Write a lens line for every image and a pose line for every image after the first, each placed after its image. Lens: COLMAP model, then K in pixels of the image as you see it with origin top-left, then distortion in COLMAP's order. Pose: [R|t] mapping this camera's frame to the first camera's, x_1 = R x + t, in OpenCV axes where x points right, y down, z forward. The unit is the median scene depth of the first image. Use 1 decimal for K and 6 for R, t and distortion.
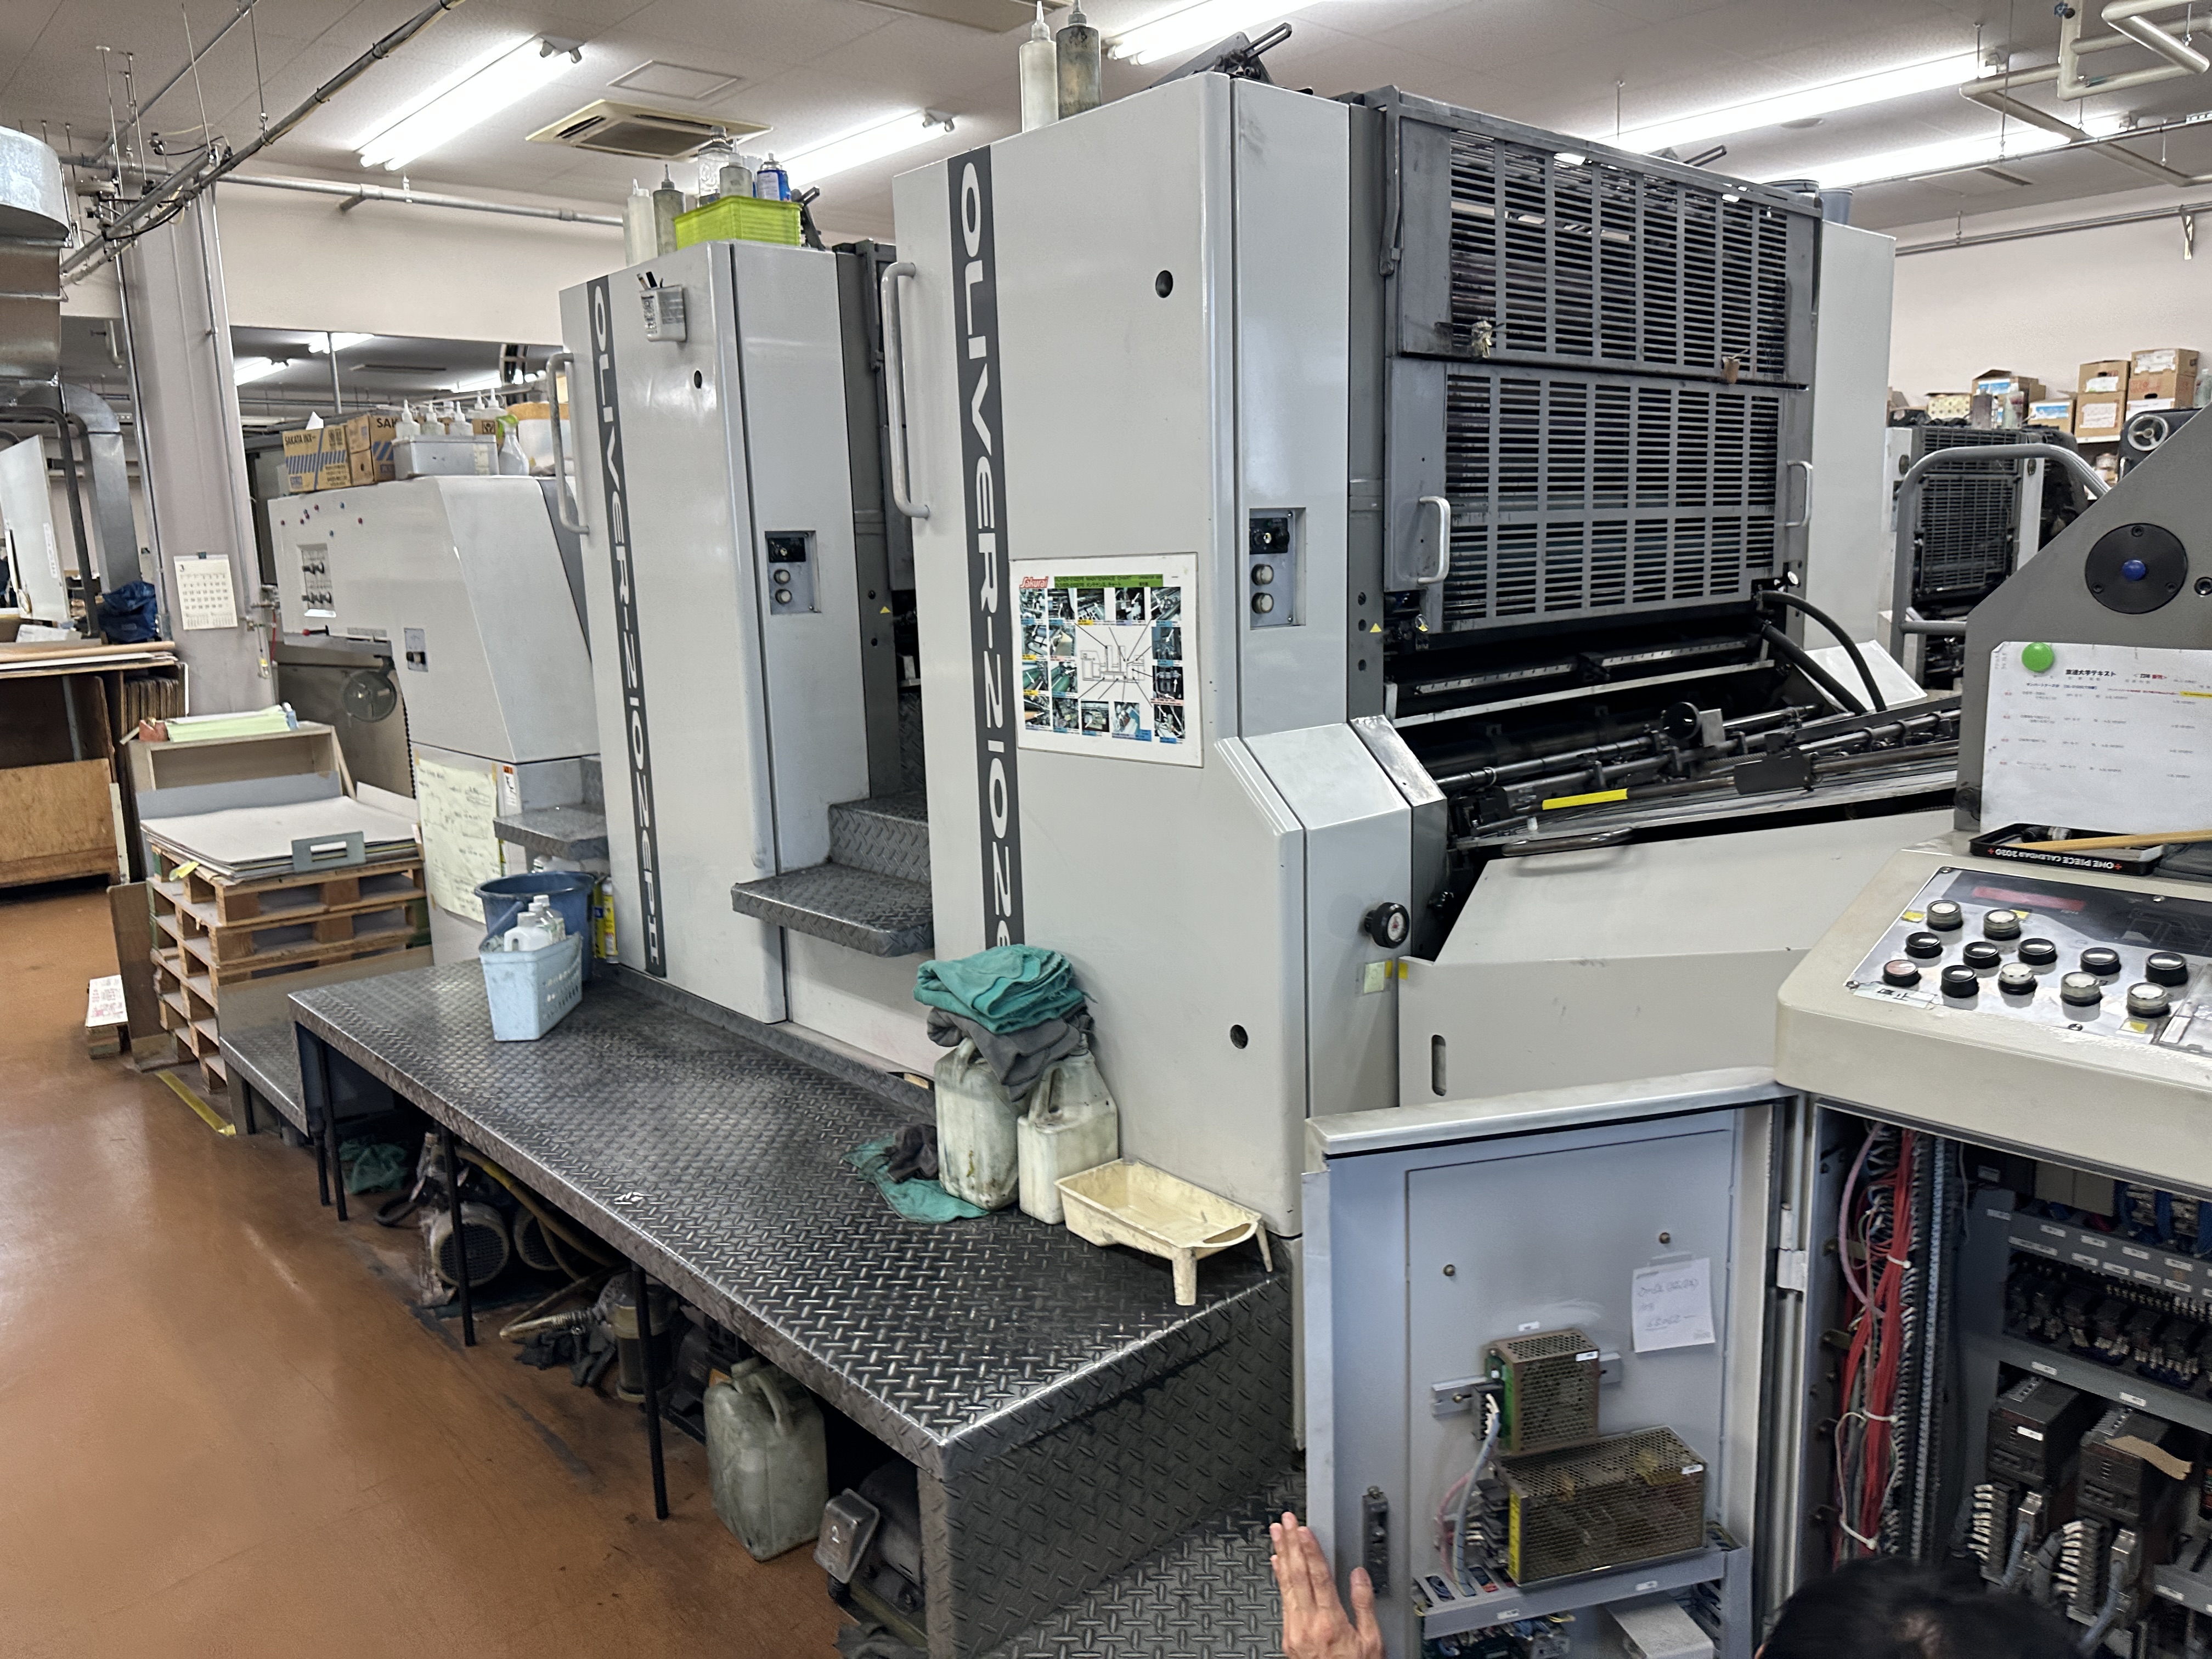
lens RADIAL K [[1550.1, 0, 1108.9], [0, 1550.1, 854.5], [0, 0, 1]] dist [0.124420, -0.180733]
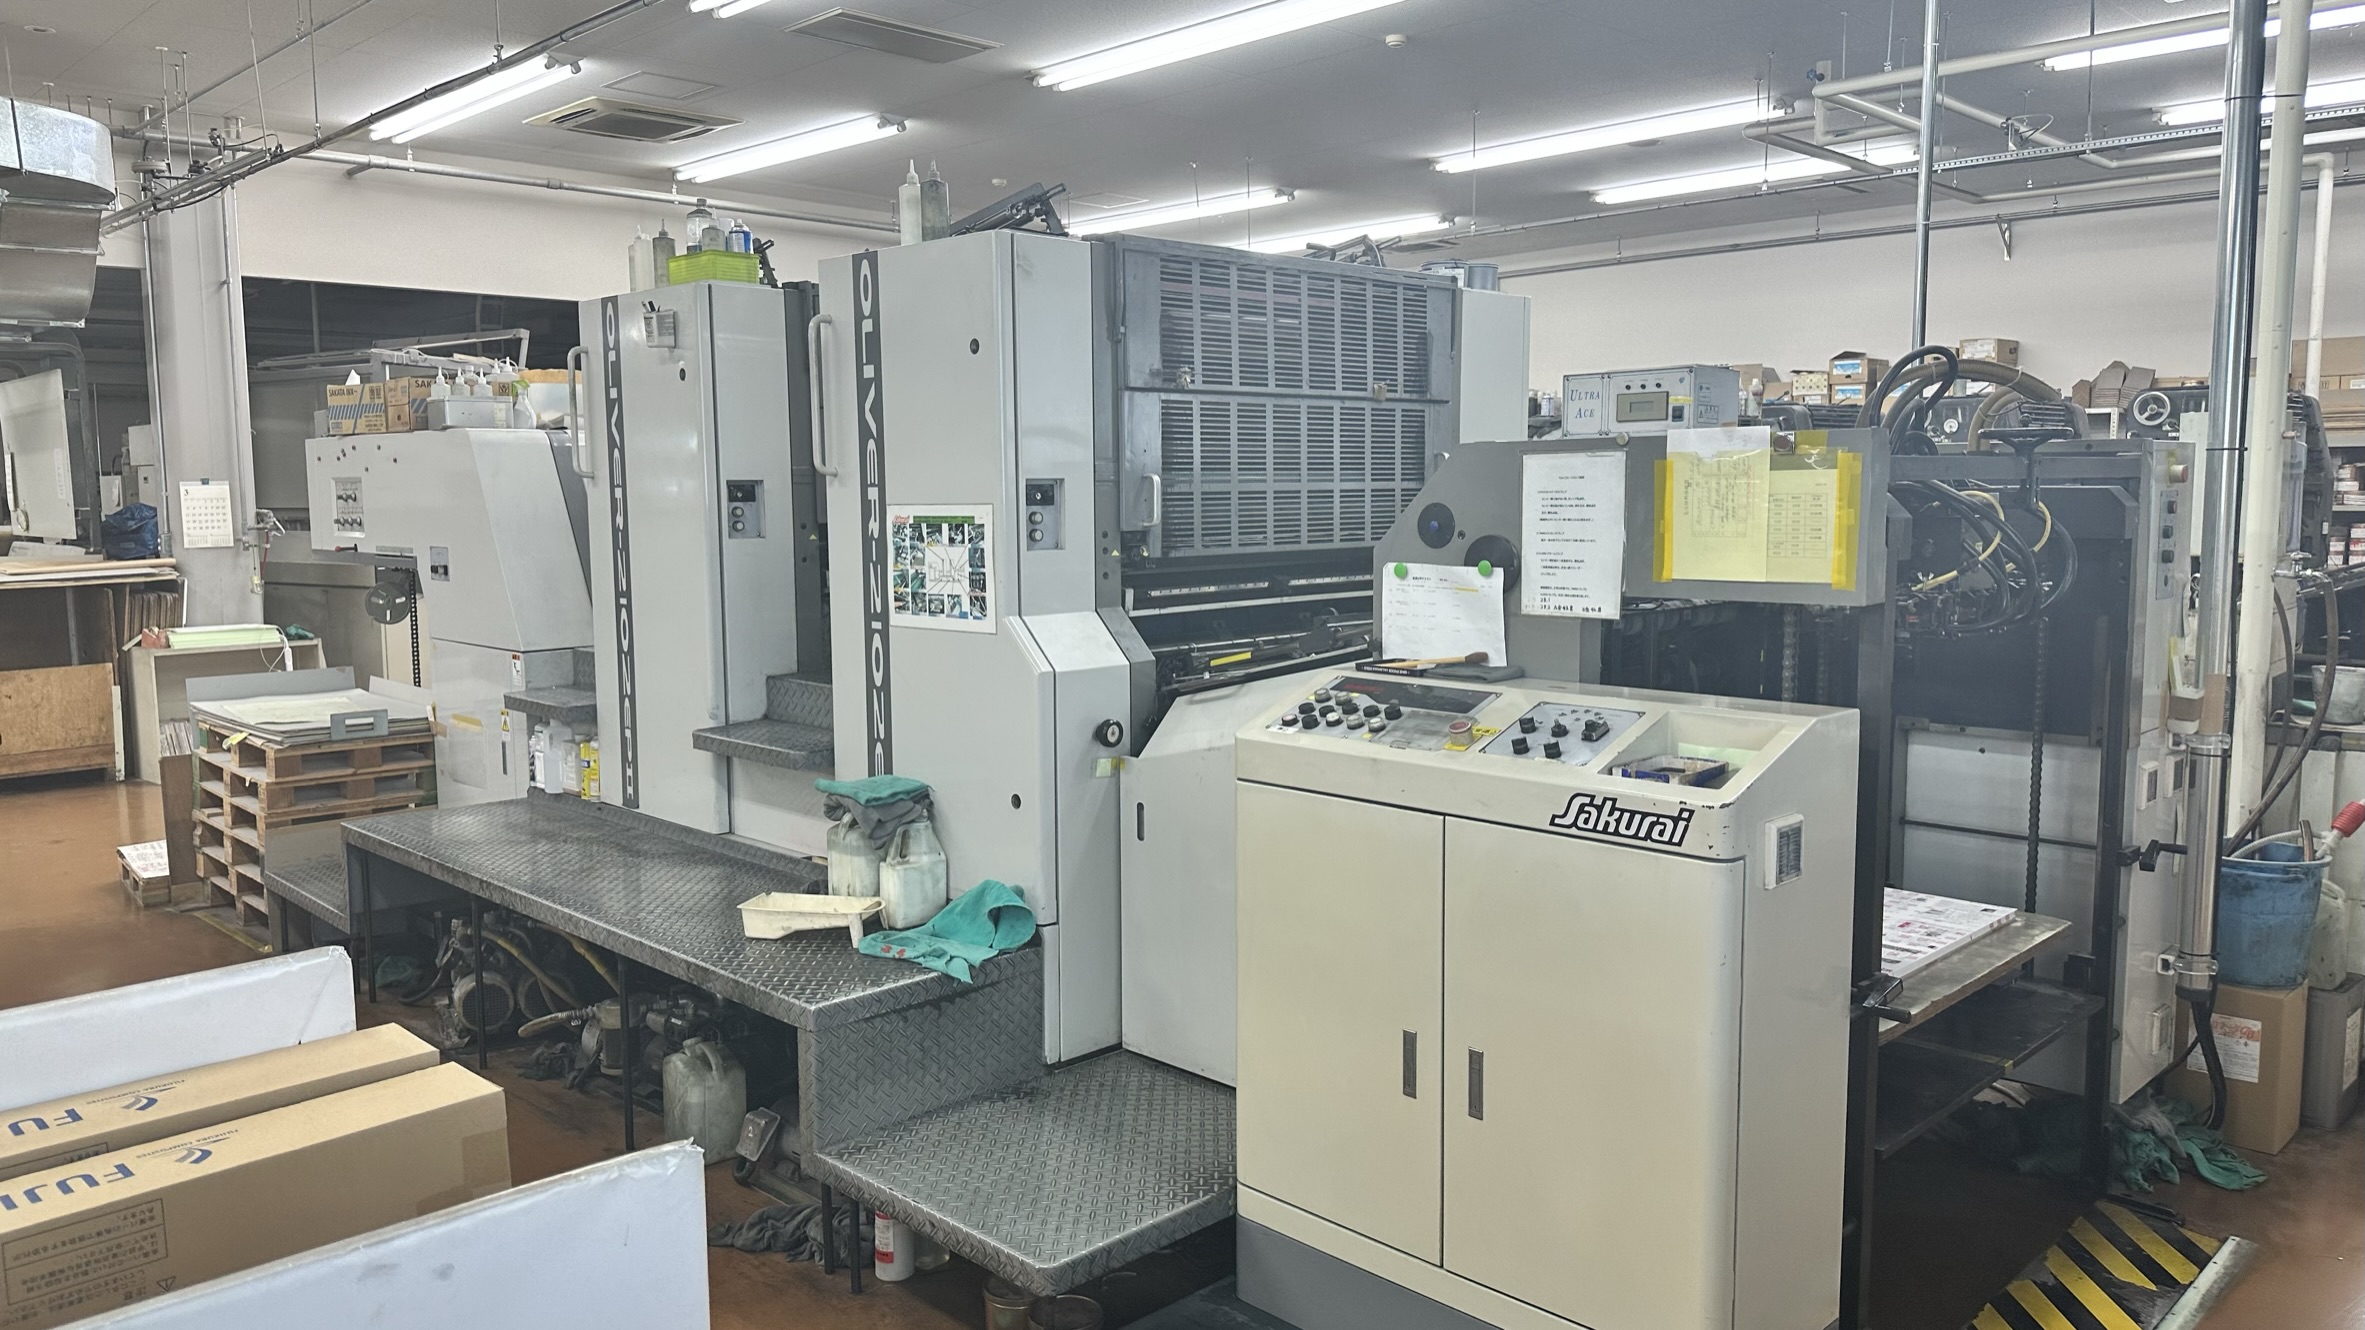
lens RADIAL K [[1679.8, 0, 1169.8], [0, 1679.8, 681.2], [0, 0, 1]] dist [0.143279, -0.219789]
pose [[0.998924, 0.016775, 0.043243, 0.124735], [-0.013259, 0.996679, -0.080344, 0.098787], [-0.044448, 0.079684, 0.995829, -0.565779]]
